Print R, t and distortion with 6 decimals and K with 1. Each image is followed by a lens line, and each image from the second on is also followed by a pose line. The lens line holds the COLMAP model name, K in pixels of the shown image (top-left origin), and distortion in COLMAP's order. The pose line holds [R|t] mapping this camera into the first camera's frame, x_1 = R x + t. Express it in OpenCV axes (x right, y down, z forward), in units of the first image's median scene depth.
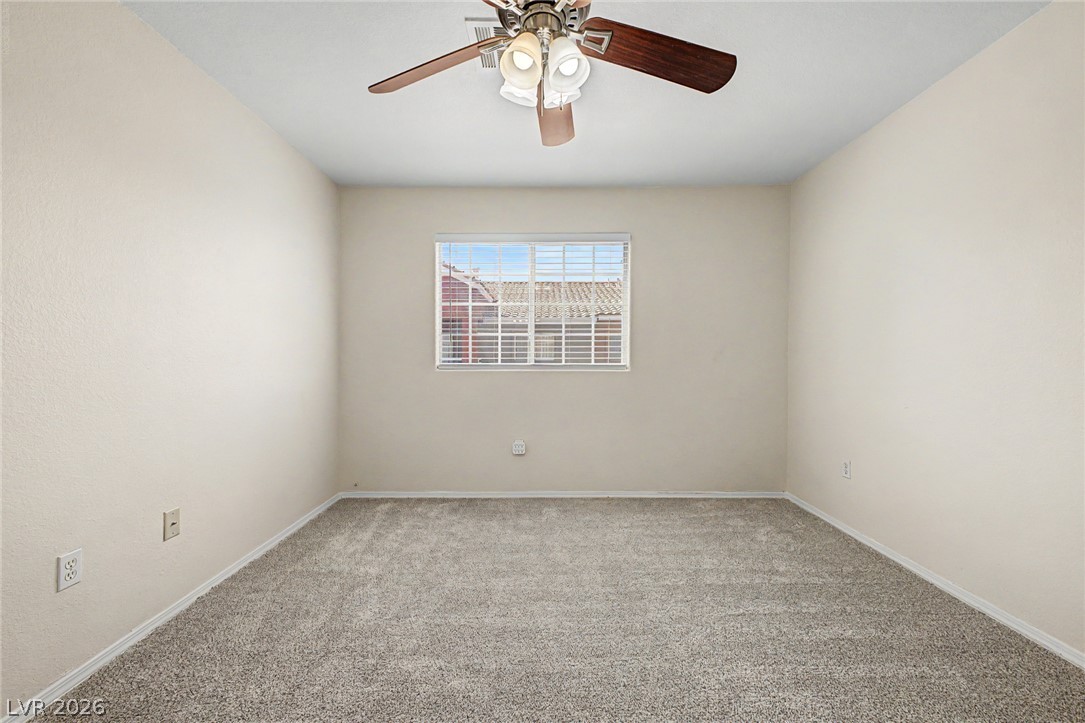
lens RADIAL K [[428.4, 0, 544.7], [0, 428.4, 365.1], [0, 0, 1]] dist [0.029484, -0.010339]
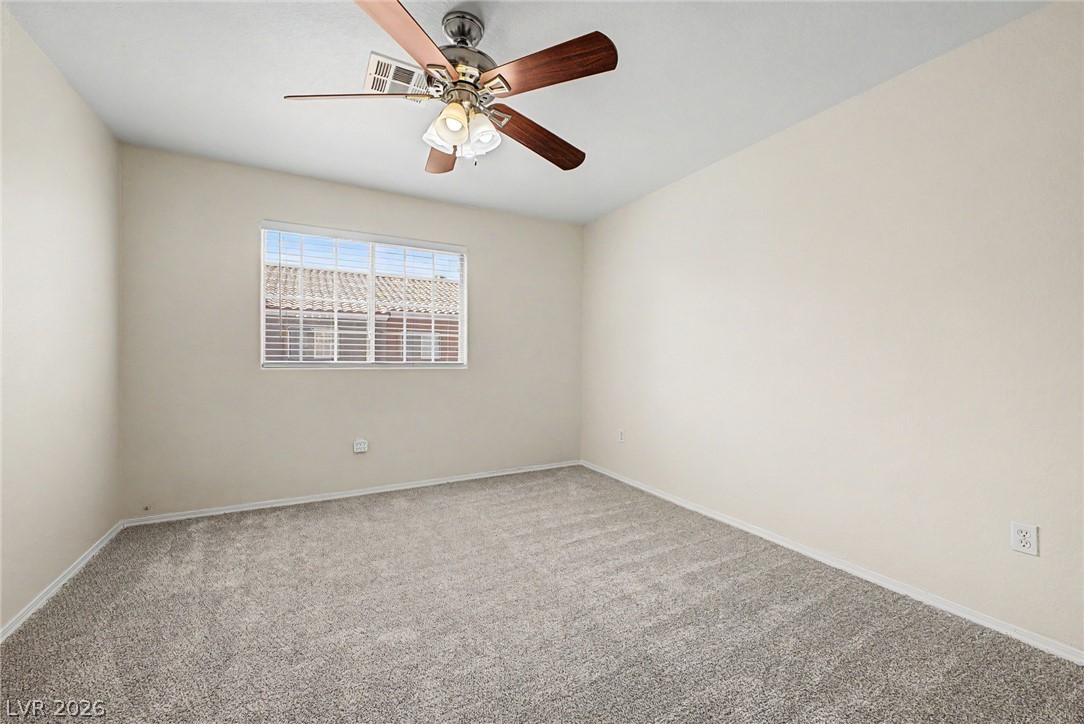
lens RADIAL K [[428.0, 0, 544.2], [0, 428.0, 365.6], [0, 0, 1]] dist [0.029484, -0.010339]
pose [[0.881694, -0.004086, 0.471805, -0.188144], [0.001367, 0.999980, 0.006105, -0.000154], [-0.471820, -0.004738, 0.881682, -0.112519]]
